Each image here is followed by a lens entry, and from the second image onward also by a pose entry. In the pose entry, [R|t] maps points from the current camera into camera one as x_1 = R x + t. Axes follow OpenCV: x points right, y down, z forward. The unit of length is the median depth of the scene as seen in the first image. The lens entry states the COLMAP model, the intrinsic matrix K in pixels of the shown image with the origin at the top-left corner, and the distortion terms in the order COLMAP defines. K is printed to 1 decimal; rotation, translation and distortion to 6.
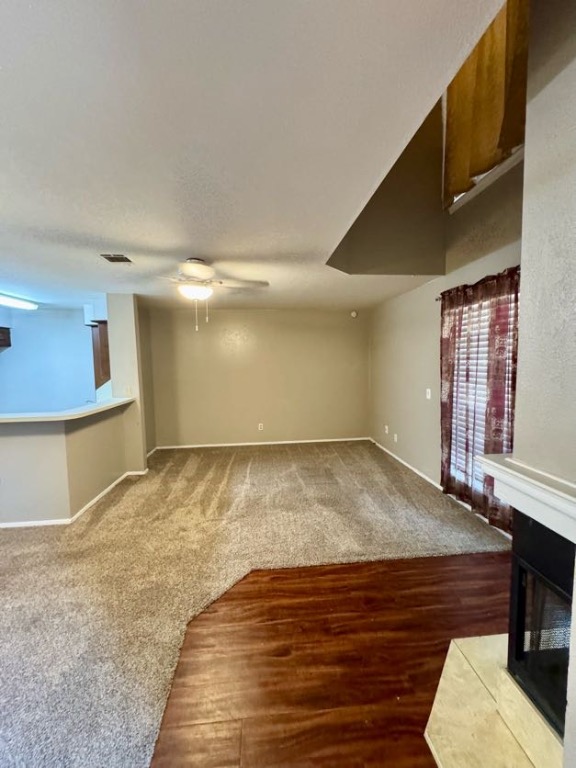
lens RADIAL K [[306.4, 0, 290.5], [0, 306.4, 382.9], [0, 0, 1]] dist [-0.007486, -0.000081]
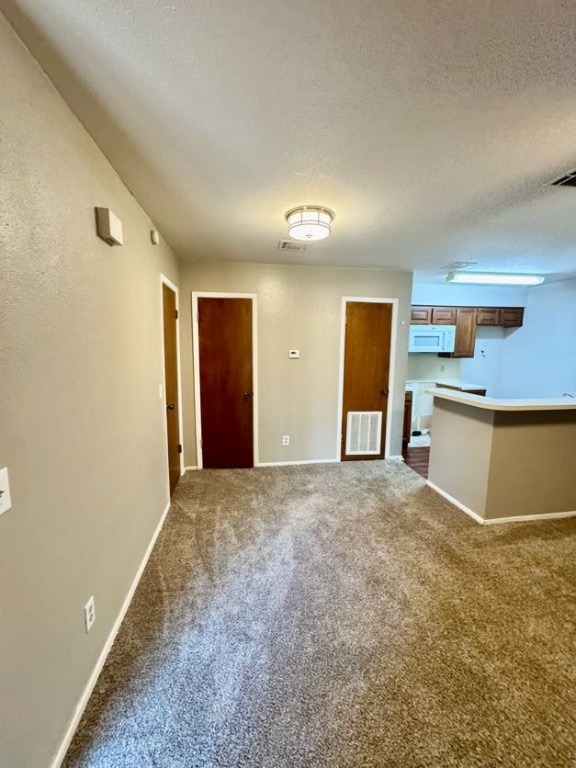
lens RADIAL K [[306.4, 0, 285.2], [0, 306.4, 384.3], [0, 0, 1]] dist [-0.007486, -0.000081]
pose [[0.051006, 0.147012, -0.987819, 0.071940], [-0.083282, 0.986287, 0.142484, -0.022707], [0.995220, 0.075000, 0.062550, 0.360441]]
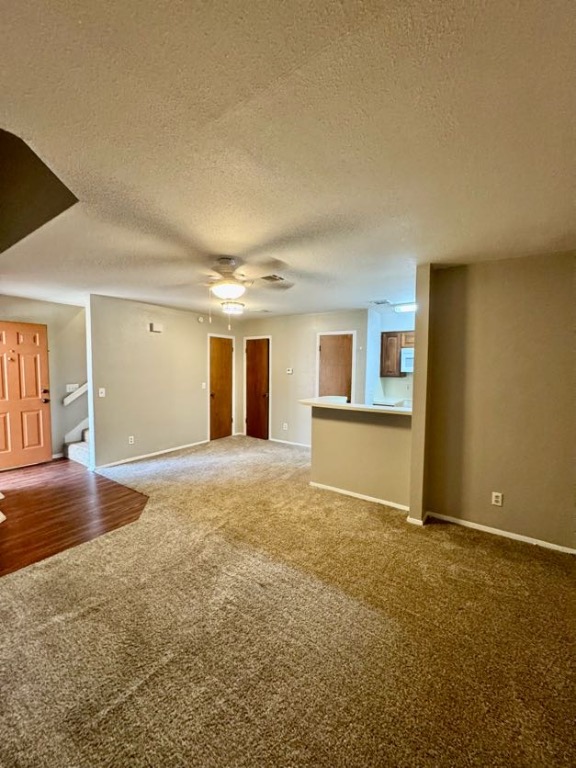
lens RADIAL K [[306.4, 0, 286.5], [0, 306.4, 382.8], [0, 0, 1]] dist [-0.007486, -0.000081]
pose [[-0.653235, 0.050252, -0.755486, 0.333106], [-0.057205, 0.991668, 0.115425, -0.125586], [0.754991, 0.118617, -0.644917, 1.805205]]
